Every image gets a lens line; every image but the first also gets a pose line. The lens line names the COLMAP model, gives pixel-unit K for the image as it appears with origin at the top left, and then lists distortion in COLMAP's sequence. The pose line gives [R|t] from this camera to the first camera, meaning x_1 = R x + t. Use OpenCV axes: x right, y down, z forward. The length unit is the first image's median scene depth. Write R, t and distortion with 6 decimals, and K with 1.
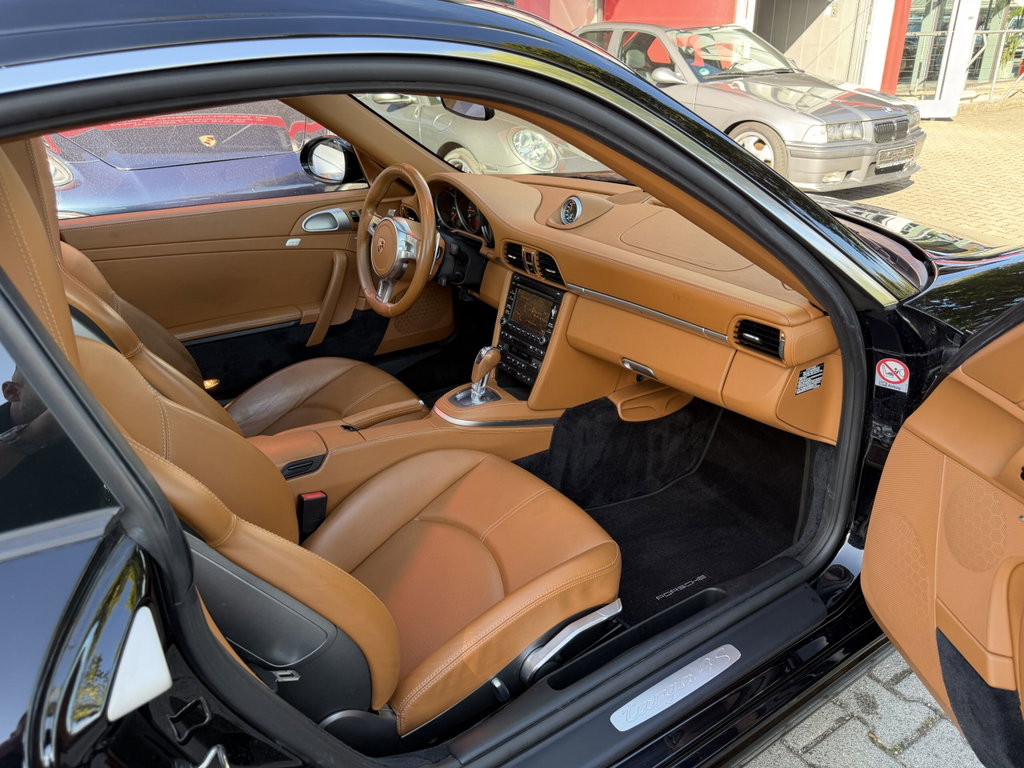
lens RADIAL K [[735.1, 0, 509.0], [0, 735.1, 384.6], [0, 0, 1]] dist [0.003992, -0.009261]
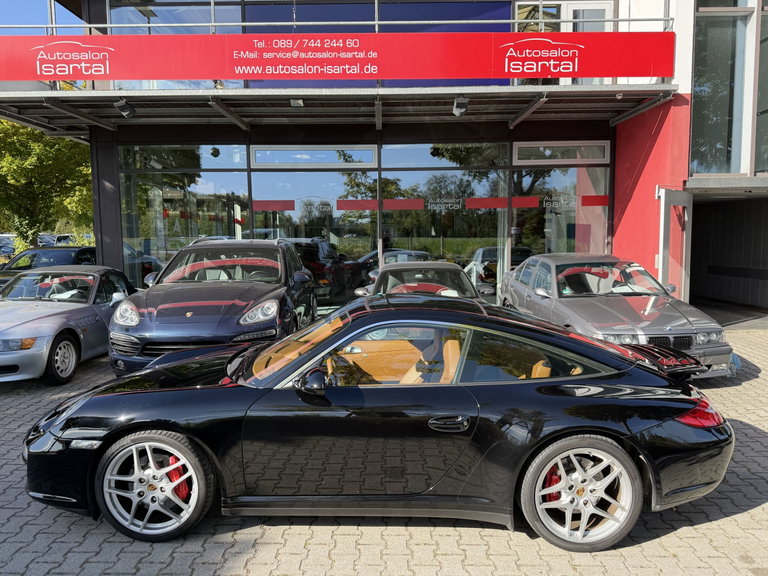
lens RADIAL K [[573.1, 0, 385.4], [0, 573.1, 284.6], [0, 0, 1]] dist [0.043937, -0.074546]
pose [[0.840634, 0.068302, -0.537280, 2.609713], [-0.243272, 0.933931, -0.261899, -0.154375], [0.483894, 0.350866, 0.801710, -0.646756]]
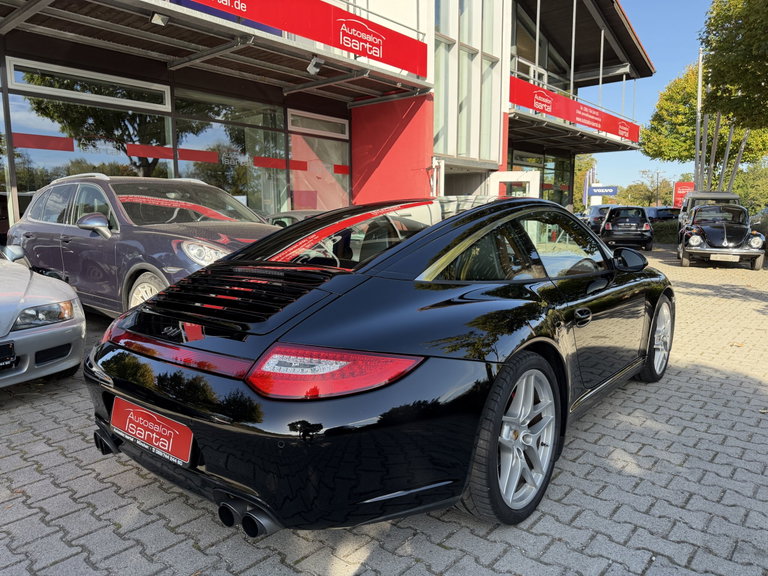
lens RADIAL K [[544.1, 0, 384.0], [0, 544.1, 288.0], [0, 0, 1]] dist [0.018030, -0.020982]
pose [[0.957261, -0.013388, 0.288914, -1.336392], [0.101447, 0.951005, -0.292059, 0.609961], [-0.270849, 0.308886, 0.911718, -1.146877]]
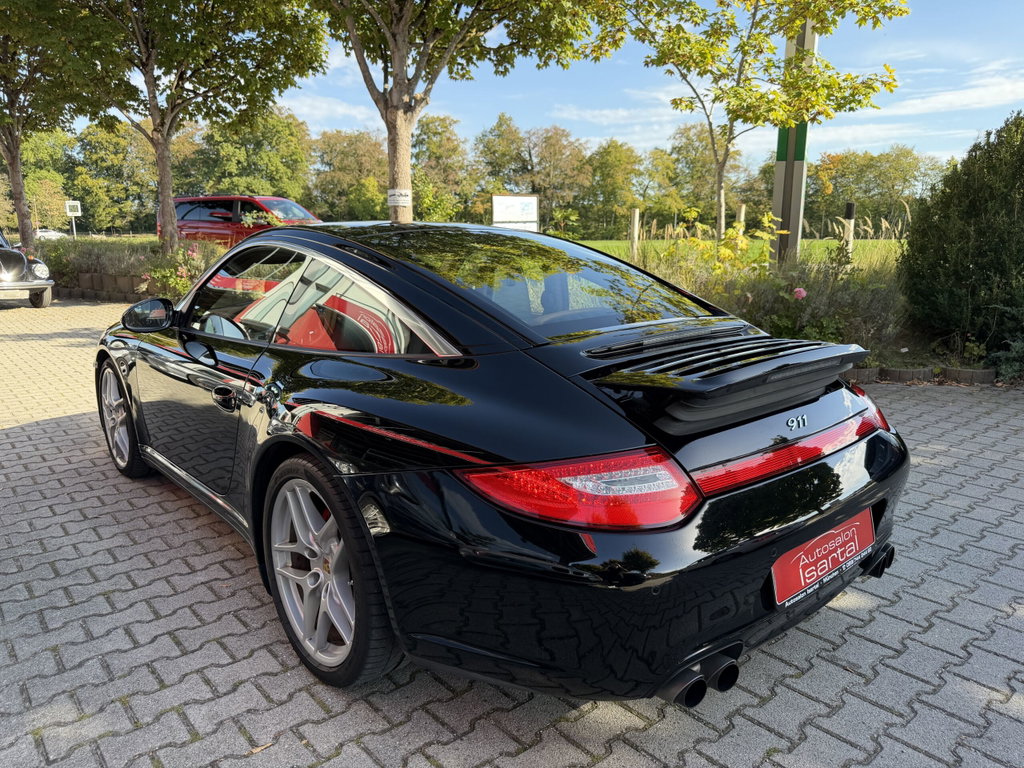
lens RADIAL K [[724.0, 0, 507.7], [0, 724.0, 386.7], [0, 0, 1]] dist [0.064912, -0.102765]
pose [[-0.123787, -0.178674, 0.976090, -2.678671], [0.420641, 0.881457, 0.214696, -0.307886], [-0.898743, 0.437160, -0.033955, 0.778699]]
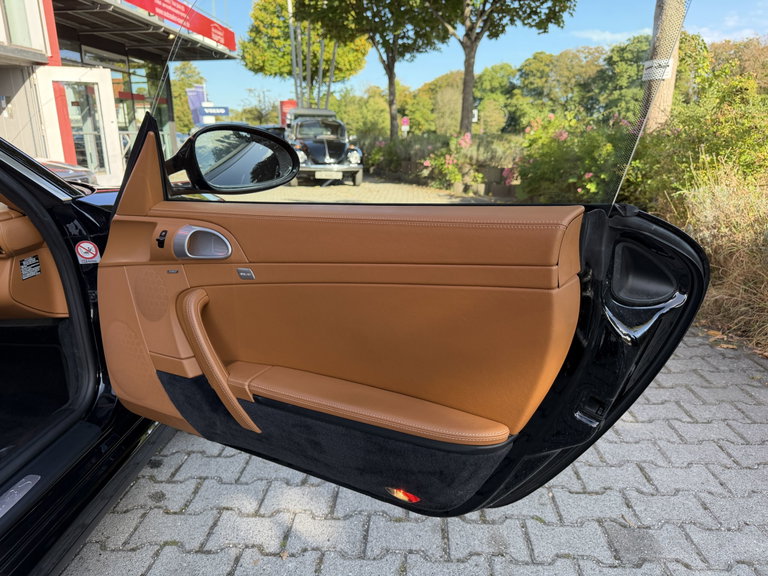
lens RADIAL K [[551.3, 0, 381.8], [0, 551.3, 288.4], [0, 0, 1]] dist [0.003992, -0.009261]
pose [[0.588335, -0.194082, 0.784980, -0.018244], [0.339994, 0.940161, -0.022372, 0.242404], [-0.733666, 0.280051, 0.619117, -0.095758]]
